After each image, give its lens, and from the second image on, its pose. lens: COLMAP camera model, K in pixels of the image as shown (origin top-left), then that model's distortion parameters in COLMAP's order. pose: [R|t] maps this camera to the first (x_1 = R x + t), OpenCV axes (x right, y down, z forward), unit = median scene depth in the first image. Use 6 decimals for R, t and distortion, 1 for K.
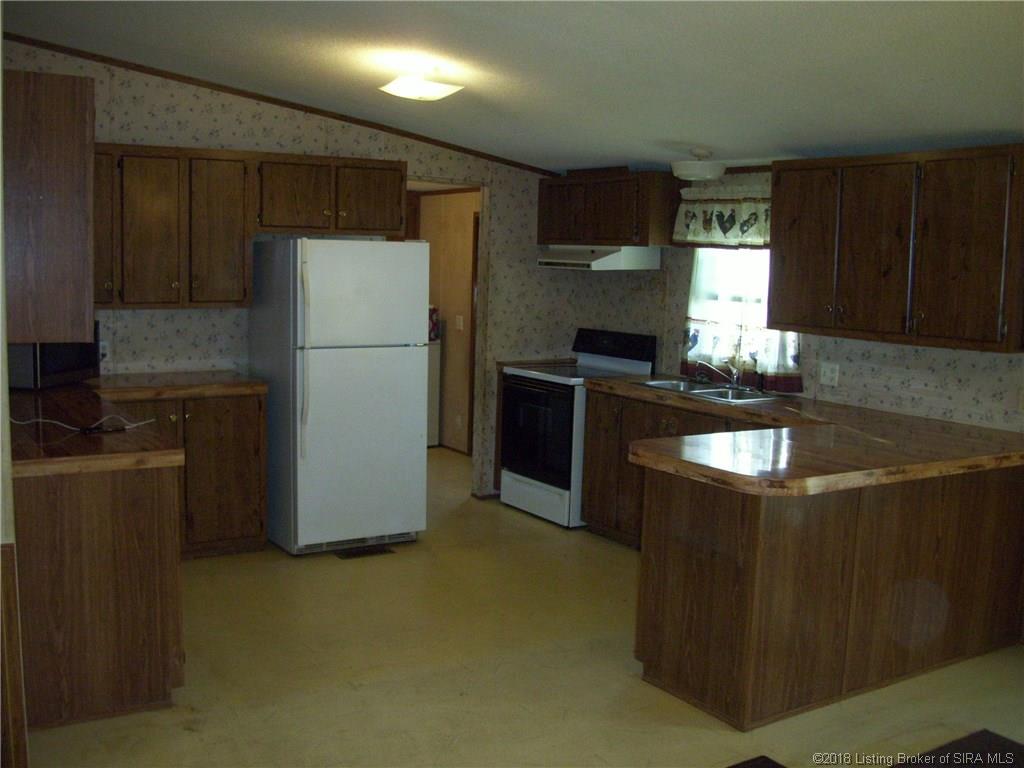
lens RADIAL K [[1045.0, 0, 496.6], [0, 1045.0, 395.0], [0, 0, 1]] dist [-0.156027, 0.111744]
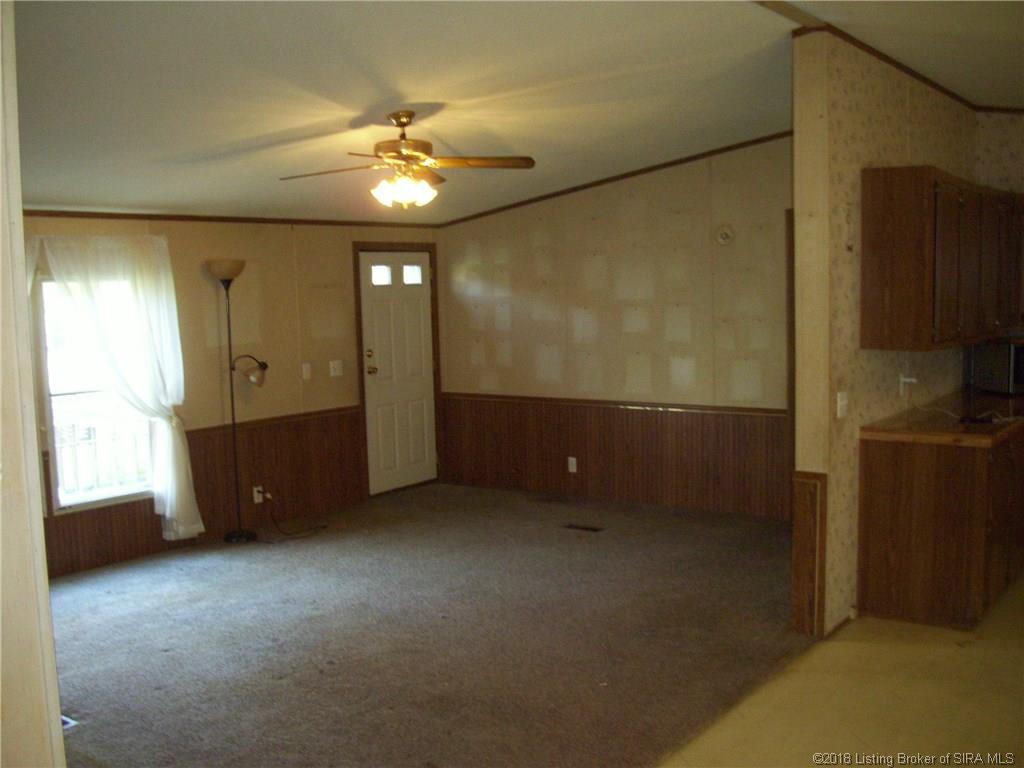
lens RADIAL K [[1045.0, 0, 496.6], [0, 1045.0, 395.0], [0, 0, 1]] dist [-0.156027, 0.111744]
pose [[0.351369, 0.059715, -0.934331, 0.419166], [-0.084778, 0.995893, 0.031767, 0.008670], [0.932391, 0.068049, 0.354989, -0.030309]]
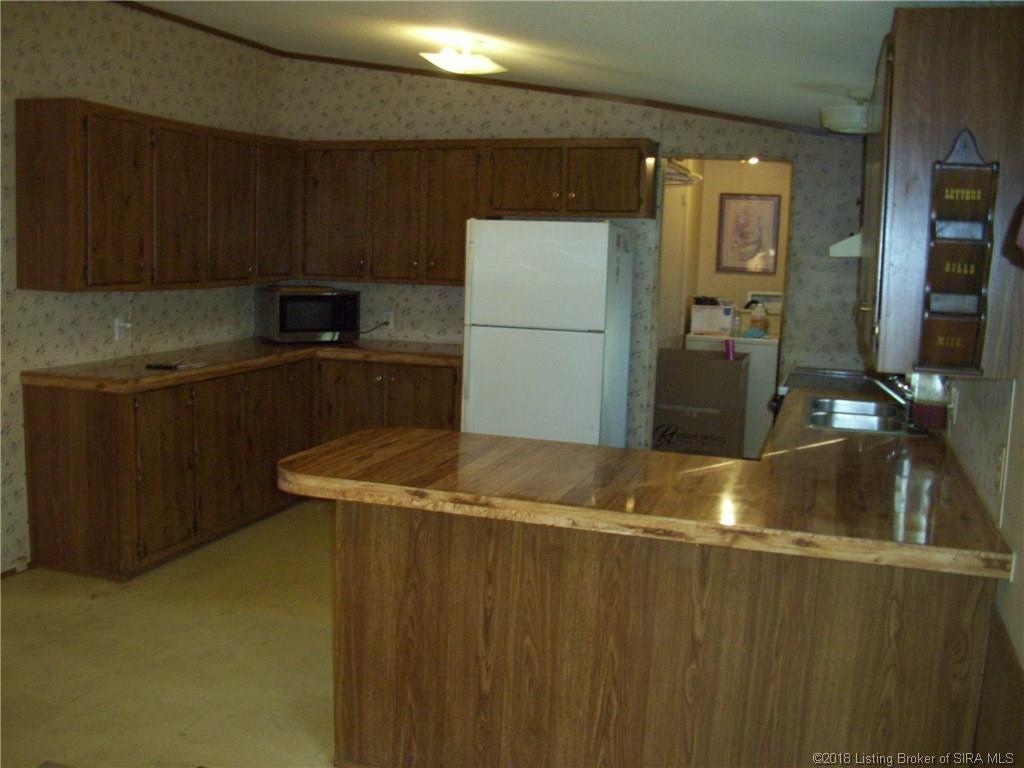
lens RADIAL K [[1045.0, 0, 496.6], [0, 1045.0, 395.0], [0, 0, 1]] dist [-0.156027, 0.111744]
pose [[0.641603, 0.103126, -0.760073, 0.589029], [-0.110623, 0.993002, 0.041349, -0.020194], [0.759018, 0.057552, 0.648521, 0.324935]]
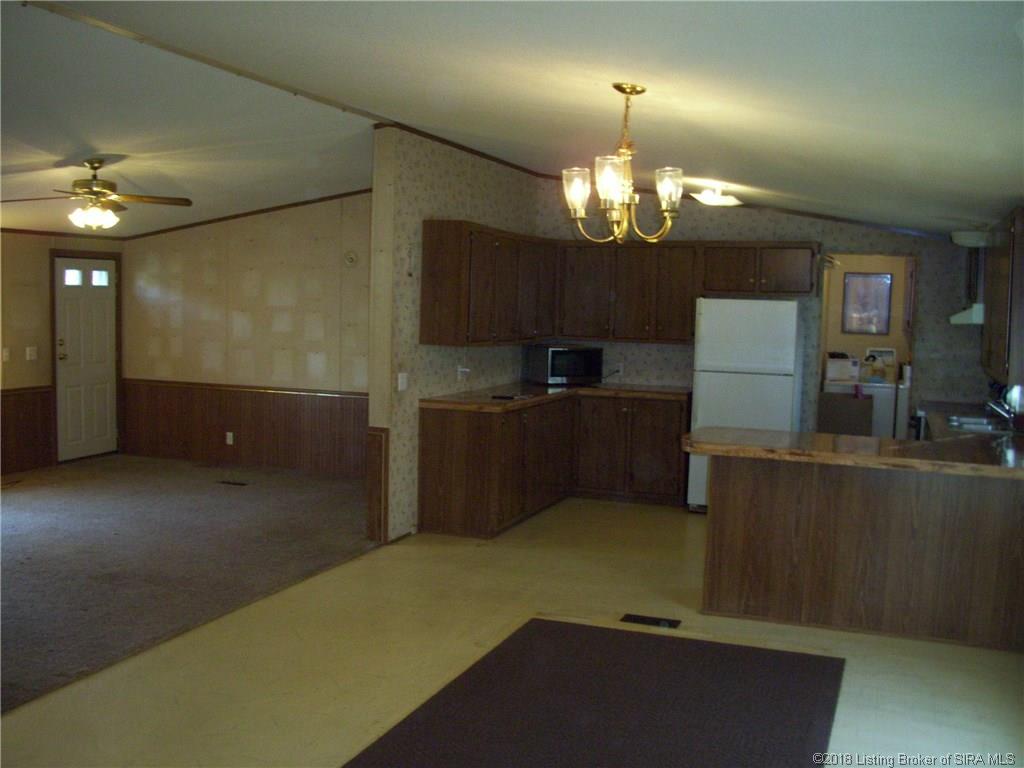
lens RADIAL K [[1045.0, 0, 496.6], [0, 1045.0, 395.0], [0, 0, 1]] dist [-0.156027, 0.111744]
pose [[0.601158, 0.060251, -0.796855, 0.780791], [-0.111615, 0.993710, -0.009068, 0.033175], [0.791297, 0.094393, 0.604102, -0.124204]]
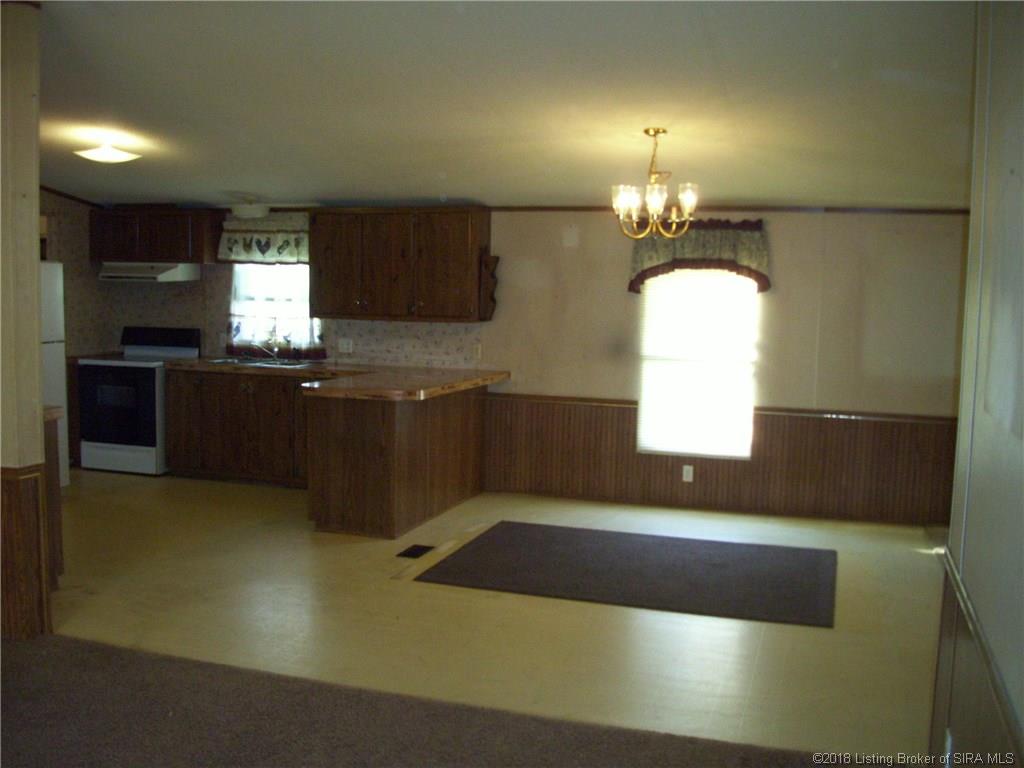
lens RADIAL K [[1045.0, 0, 496.6], [0, 1045.0, 395.0], [0, 0, 1]] dist [-0.156027, 0.111744]
pose [[0.766014, -0.076949, 0.638202, -0.468475], [0.080471, 0.996479, 0.023560, 0.032379], [-0.637767, 0.033309, 0.769509, -0.316239]]
